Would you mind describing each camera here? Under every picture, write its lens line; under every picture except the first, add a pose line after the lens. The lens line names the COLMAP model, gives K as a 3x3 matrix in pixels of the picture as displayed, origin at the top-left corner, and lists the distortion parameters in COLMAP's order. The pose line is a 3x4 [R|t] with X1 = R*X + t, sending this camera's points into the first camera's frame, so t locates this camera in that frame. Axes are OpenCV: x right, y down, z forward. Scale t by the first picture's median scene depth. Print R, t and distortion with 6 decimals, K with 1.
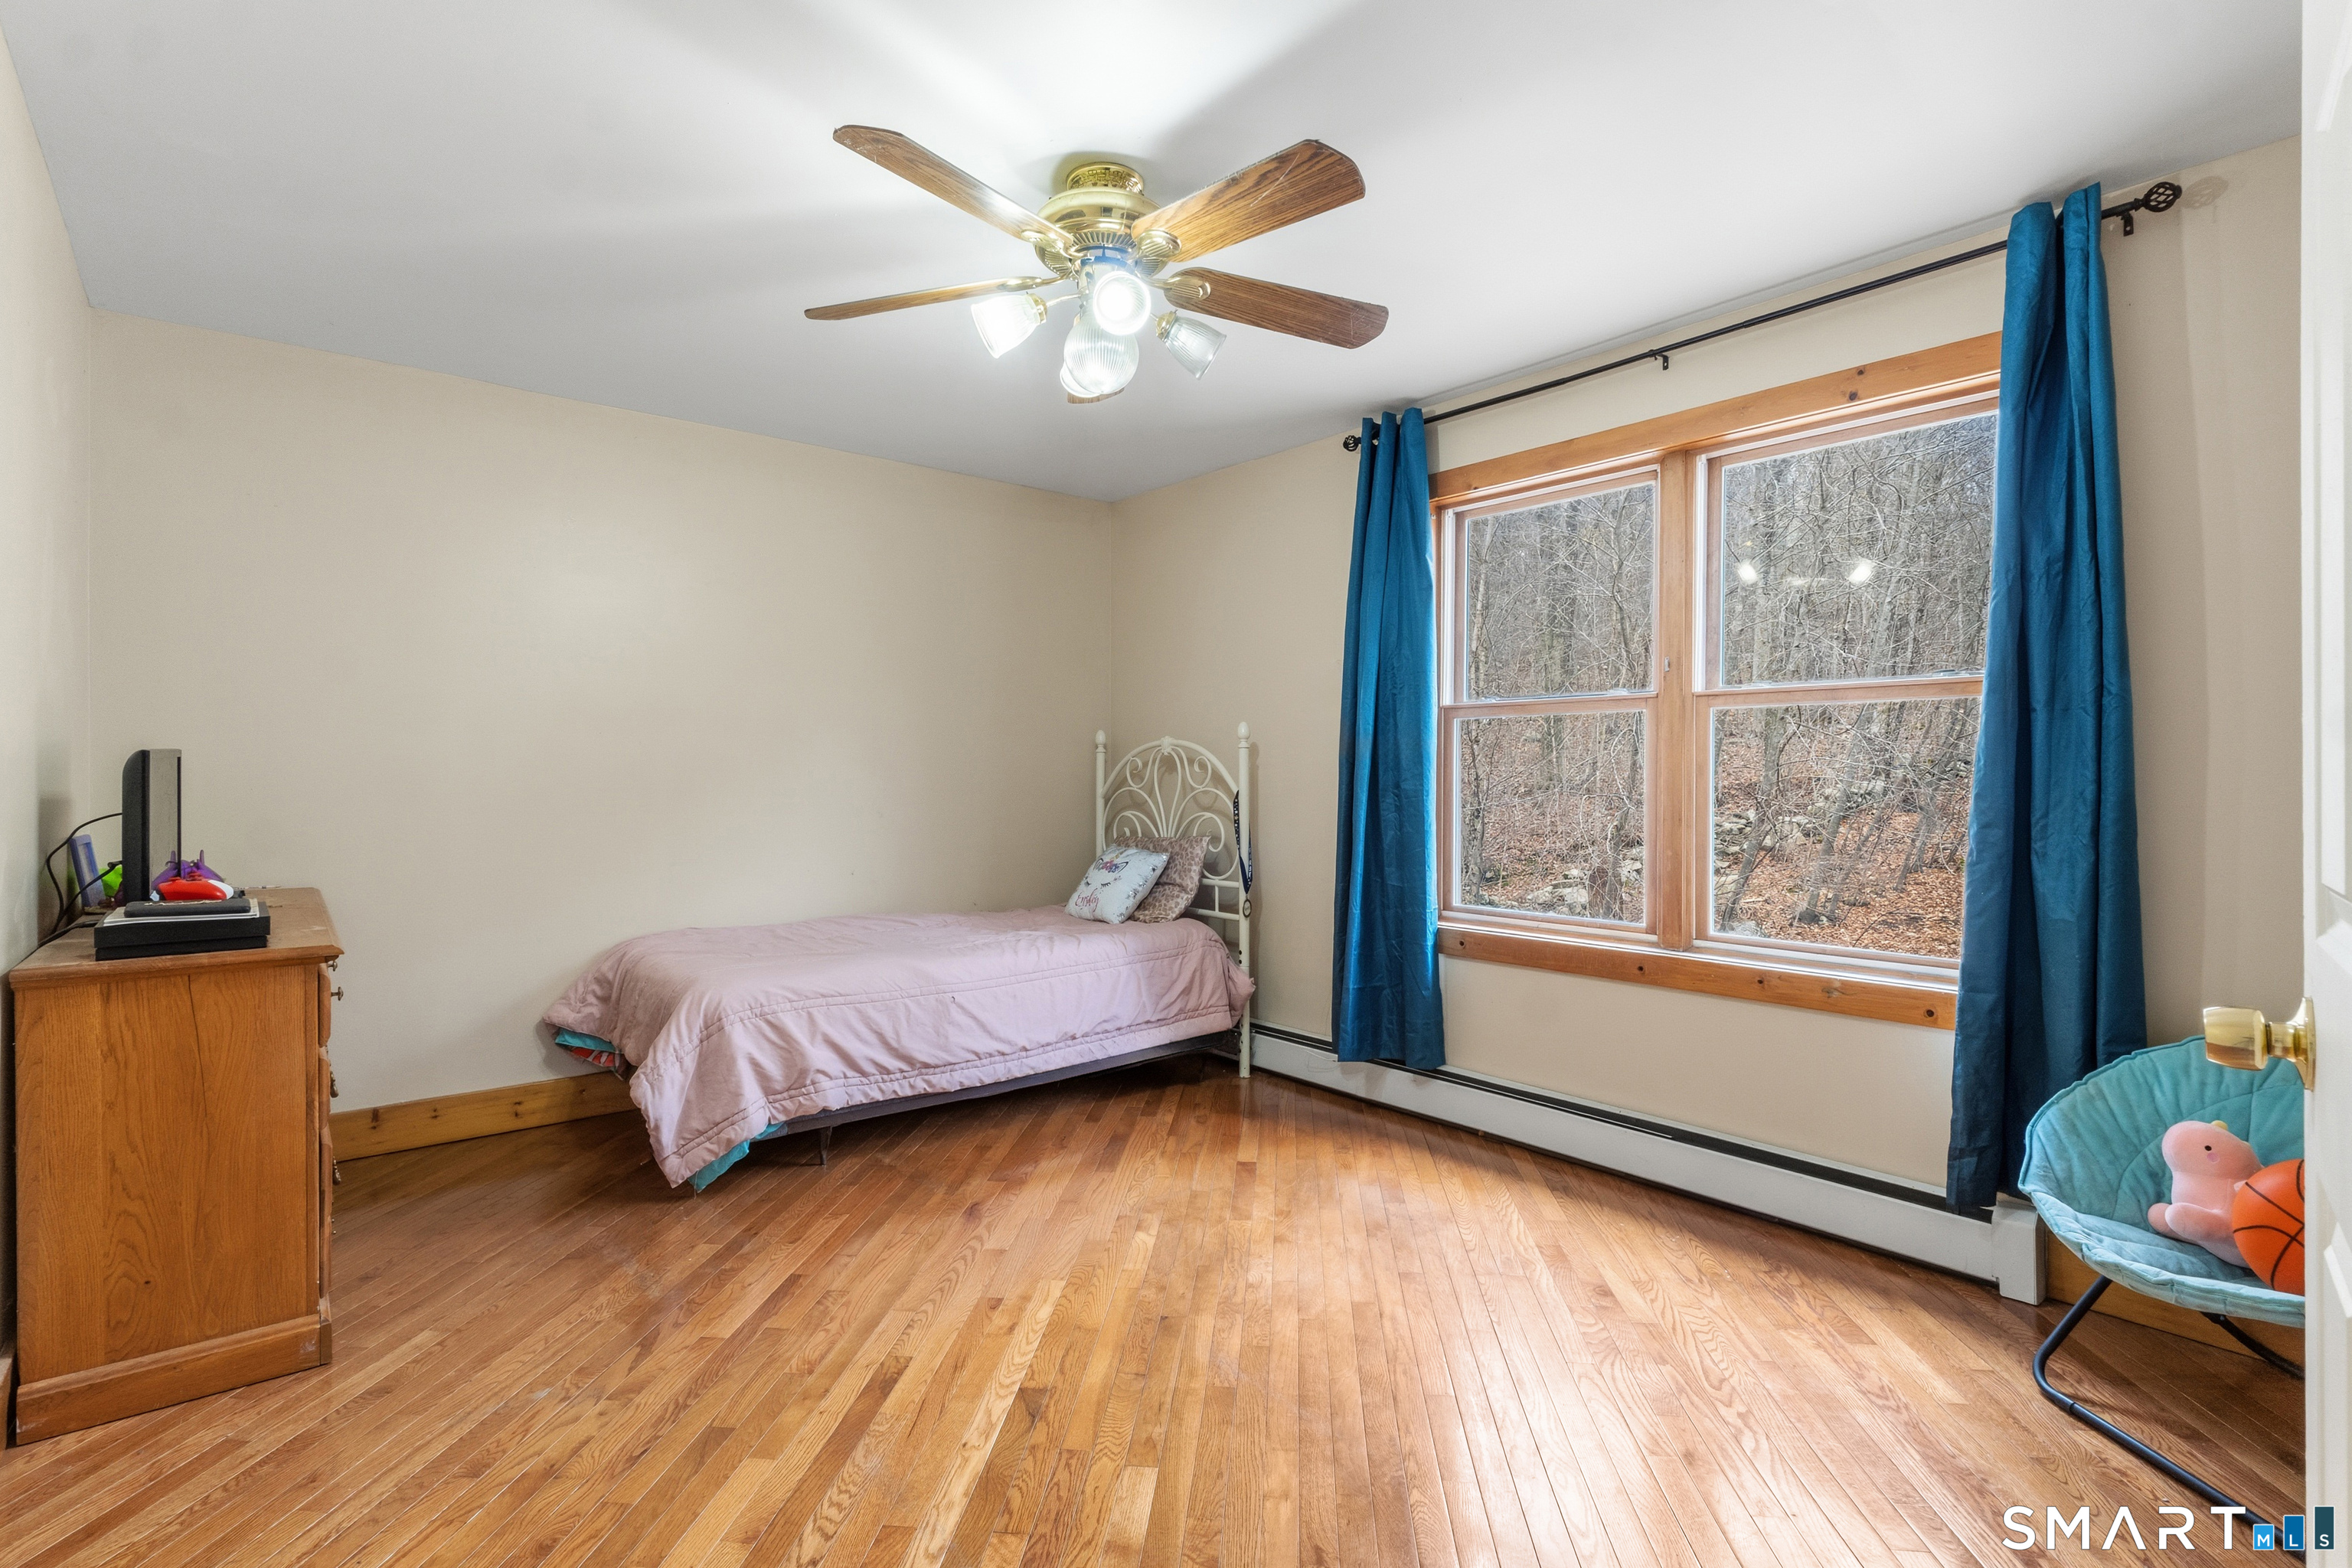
lens RADIAL K [[1117.6, 0, 1179.2], [0, 1117.6, 782.2], [0, 0, 1]] dist [-0.001425, -0.000730]
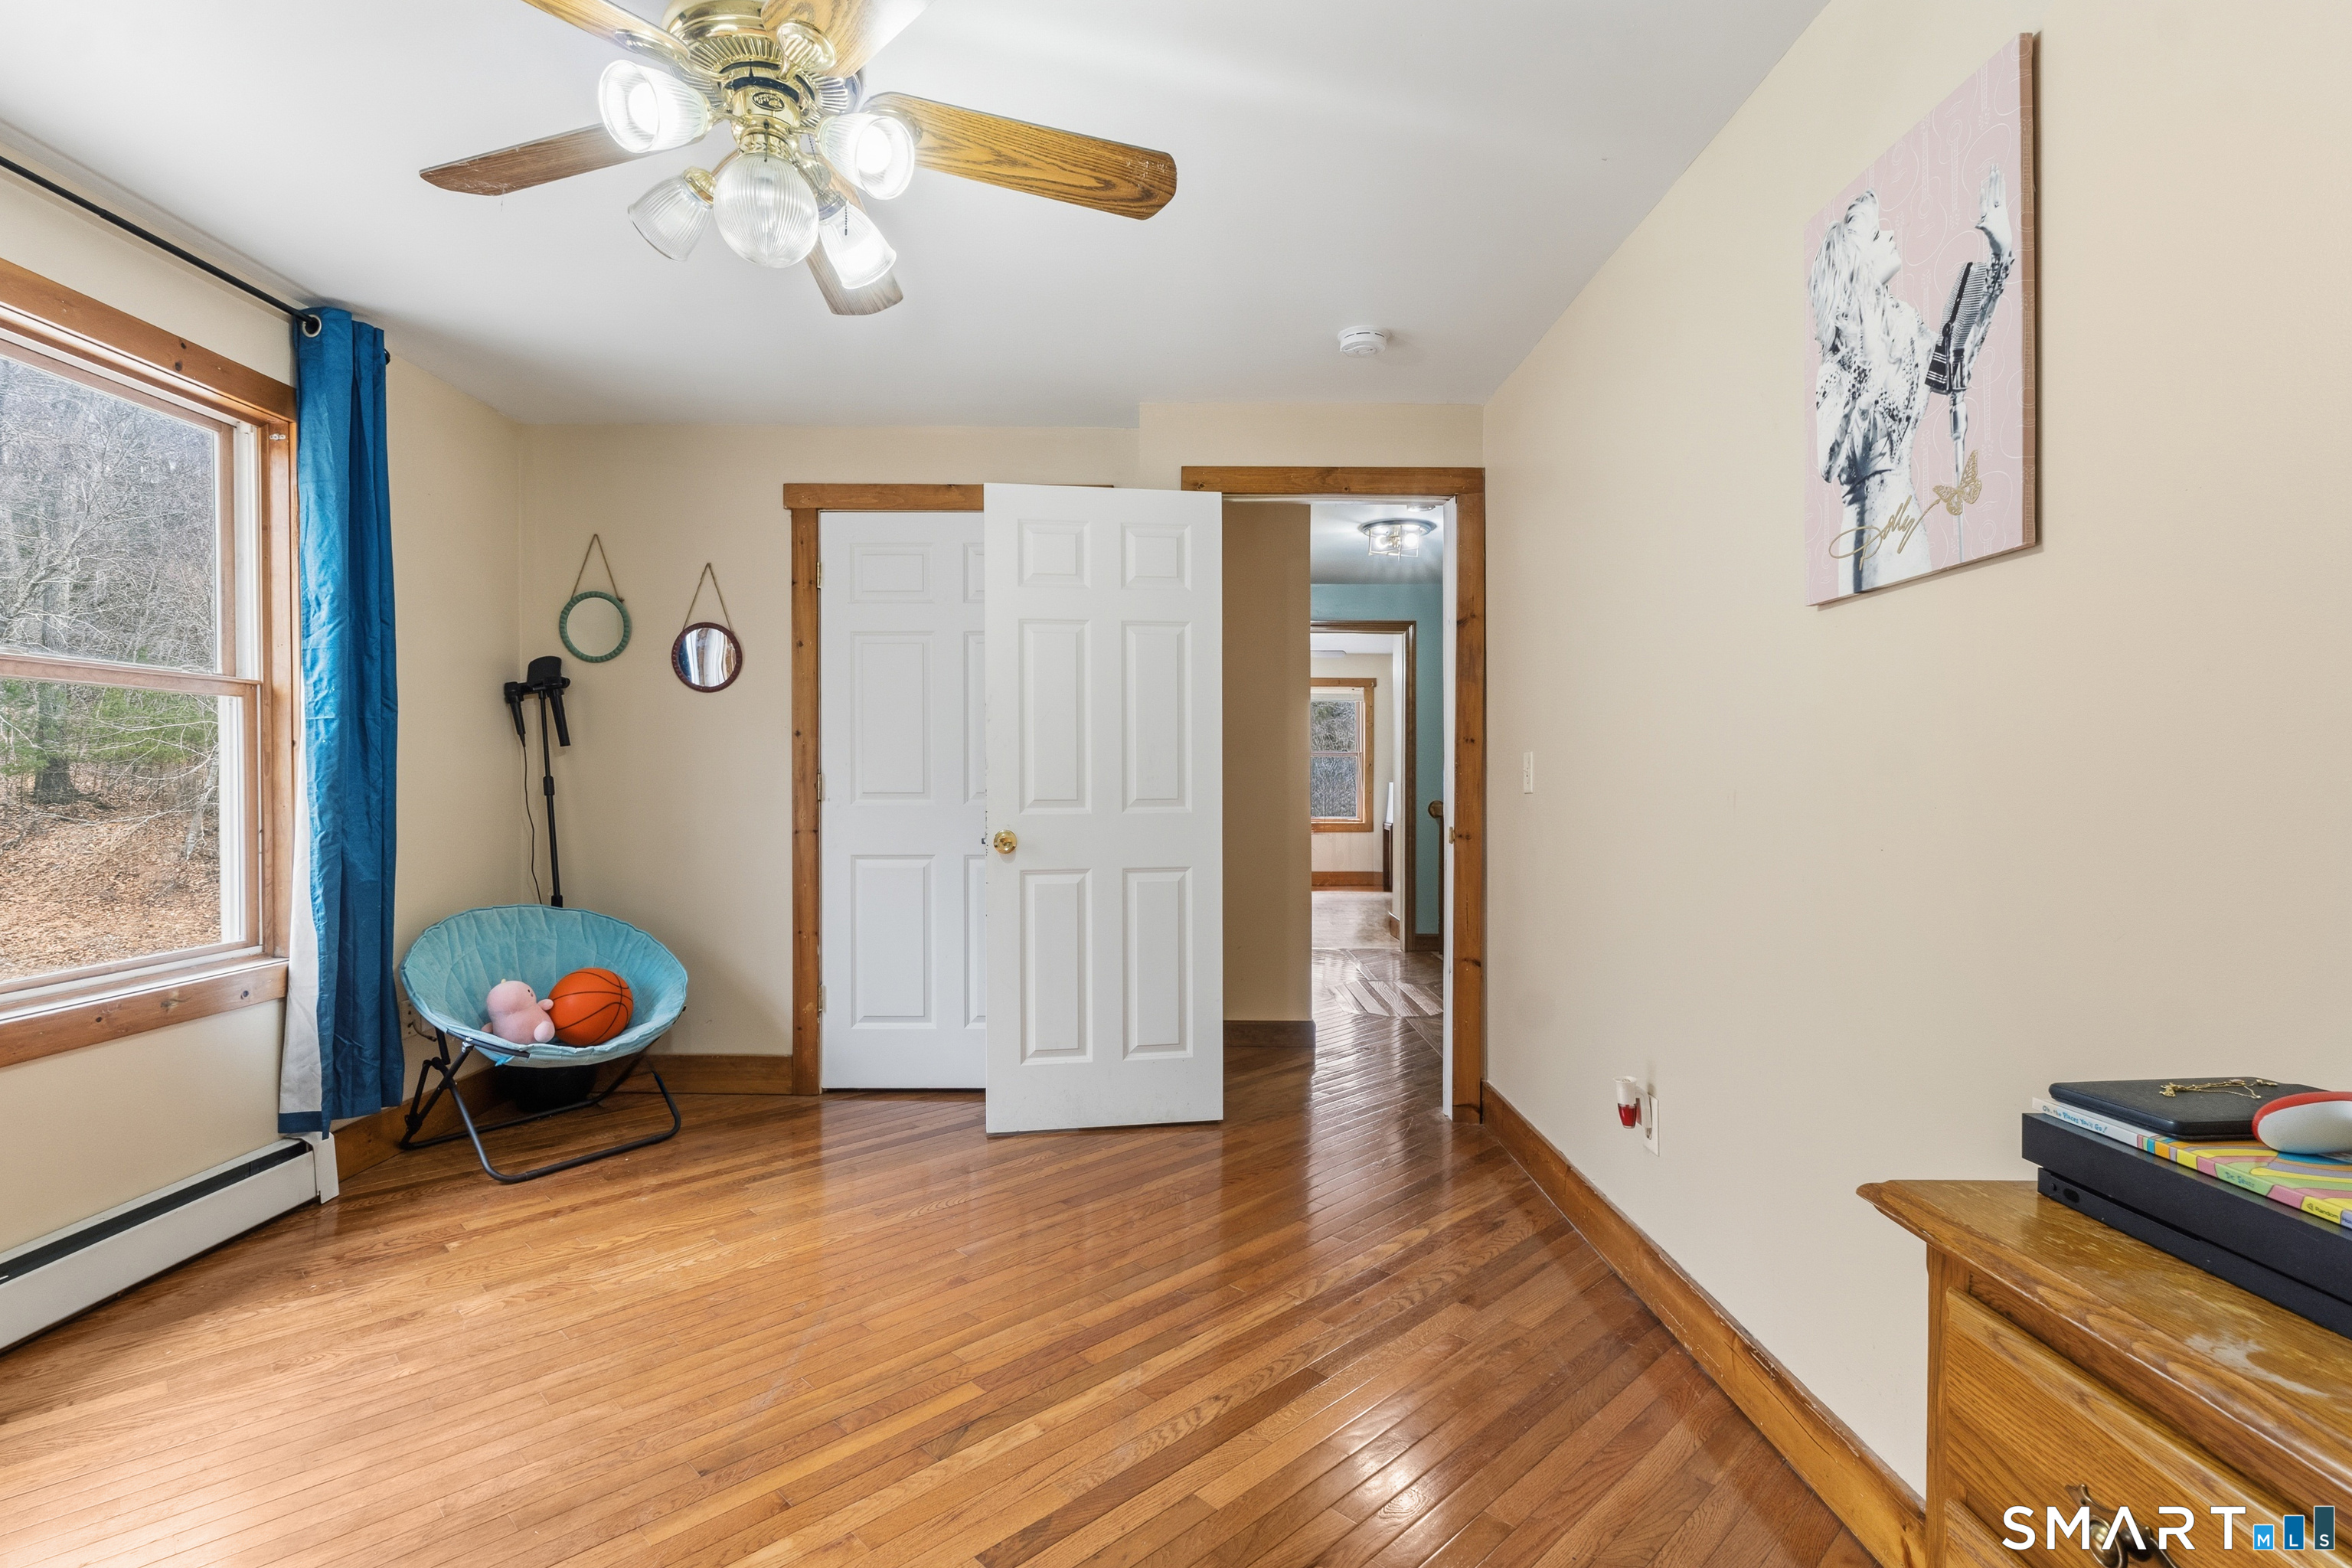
lens RADIAL K [[1117.6, 0, 1176.3], [0, 1117.6, 781.1], [0, 0, 1]] dist [-0.001425, -0.000730]
pose [[-0.767939, -0.013401, 0.640383, -0.736958], [-0.007141, 0.999898, 0.012361, -0.015448], [-0.640483, 0.004920, -0.767956, 1.343758]]
